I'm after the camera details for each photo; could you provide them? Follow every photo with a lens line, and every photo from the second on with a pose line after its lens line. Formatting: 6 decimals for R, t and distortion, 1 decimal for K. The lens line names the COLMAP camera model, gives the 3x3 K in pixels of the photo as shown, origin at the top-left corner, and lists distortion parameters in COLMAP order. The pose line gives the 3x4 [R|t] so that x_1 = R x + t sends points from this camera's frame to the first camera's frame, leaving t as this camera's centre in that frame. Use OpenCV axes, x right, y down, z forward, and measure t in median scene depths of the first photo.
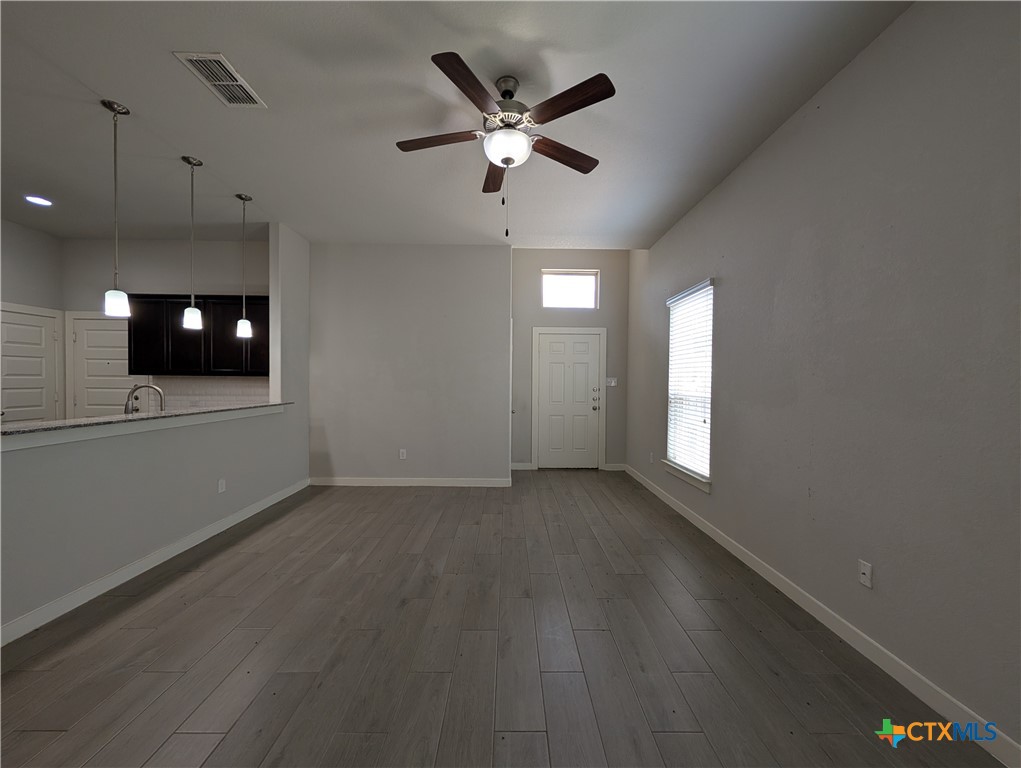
lens RADIAL K [[385.9, 0, 511.9], [0, 385.9, 386.0], [0, 0, 1]] dist [0.000013, 0.000718]
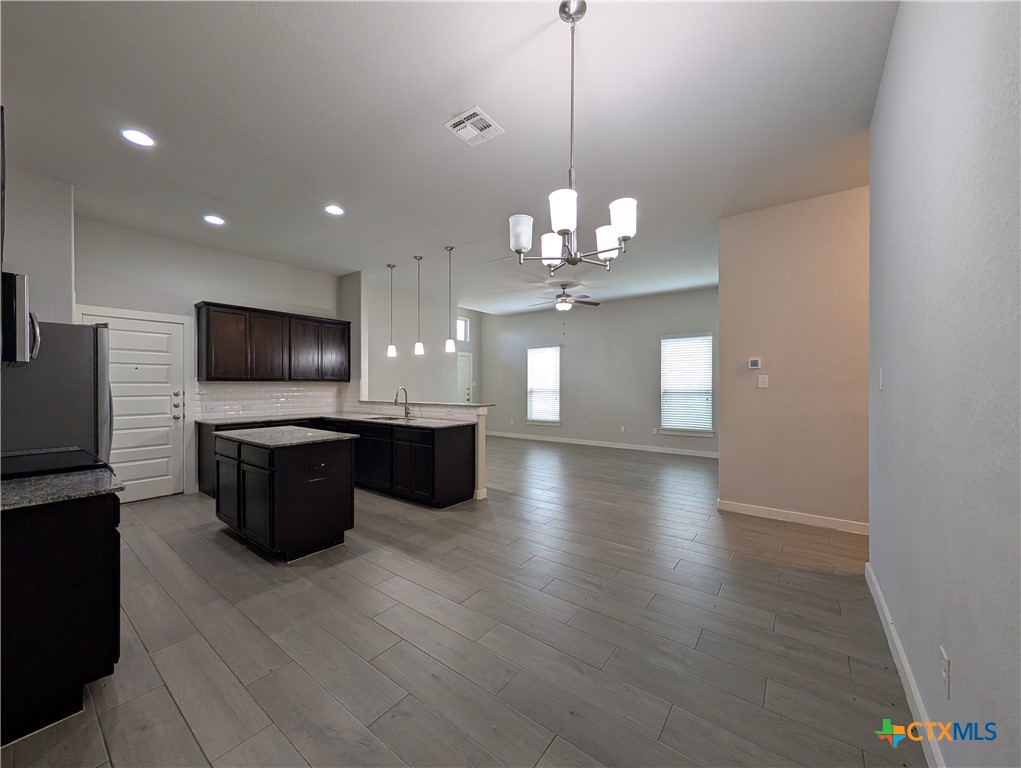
lens RADIAL K [[385.9, 0, 512.8], [0, 385.9, 385.2], [0, 0, 1]] dist [0.000013, 0.000718]
pose [[0.610412, -0.011477, 0.792001, -1.299031], [0.020281, 0.999794, -0.001143, -0.000855], [-0.791824, 0.016760, 0.610519, -0.254642]]
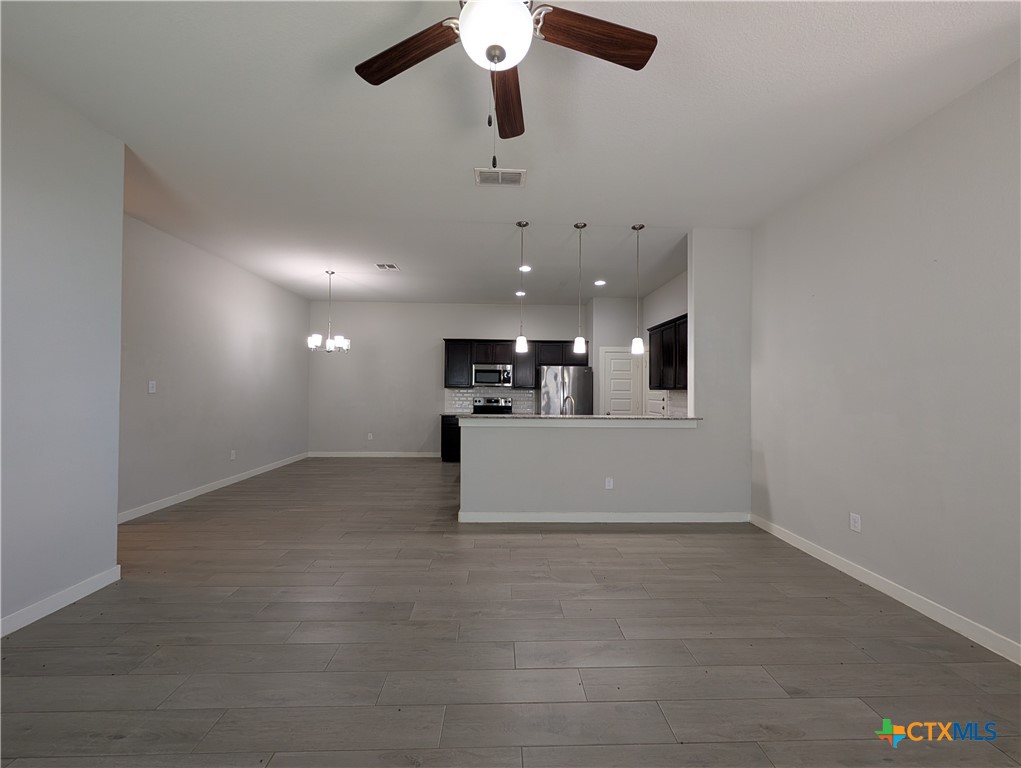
lens RADIAL K [[385.9, 0, 513.6], [0, 385.9, 384.5], [0, 0, 1]] dist [0.000013, 0.000718]
pose [[0.025119, -0.024684, -0.999380, 0.308288], [-0.024364, 0.999383, -0.025297, -0.002496], [0.999388, 0.024984, 0.024502, 0.502673]]
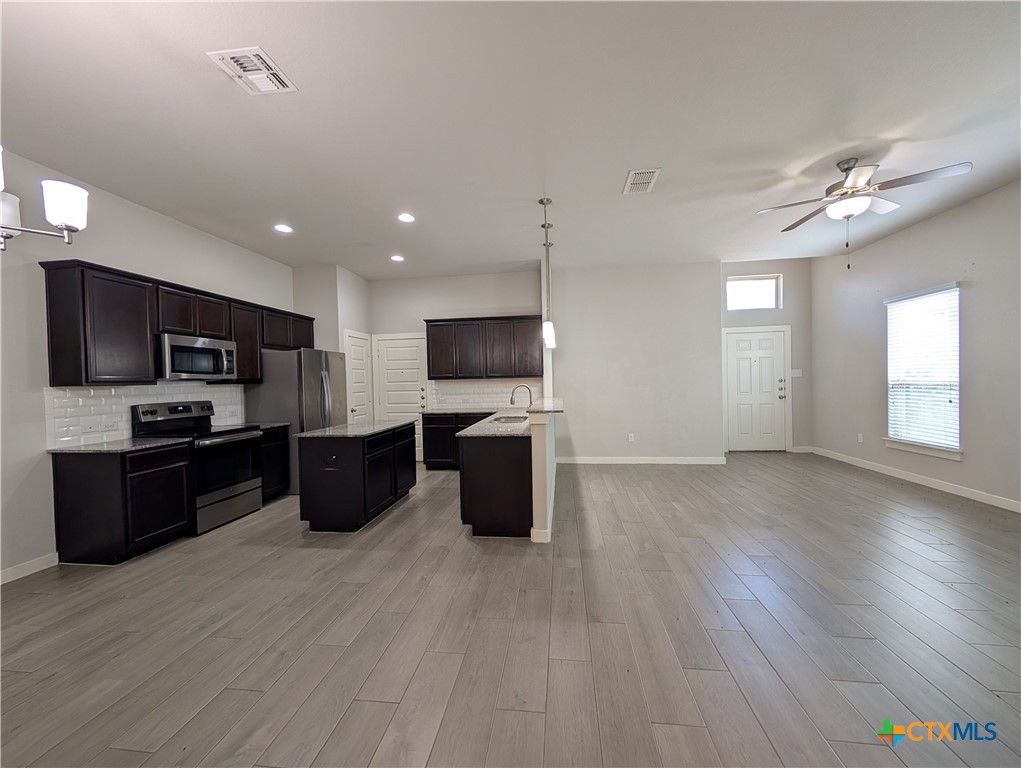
lens RADIAL K [[385.9, 0, 513.0], [0, 385.9, 385.7], [0, 0, 1]] dist [0.000013, 0.000718]
pose [[0.990143, -0.031314, -0.136515, -0.517810], [0.031304, 0.999507, -0.002224, 0.002818], [0.136518, -0.002071, 0.990635, -0.282893]]
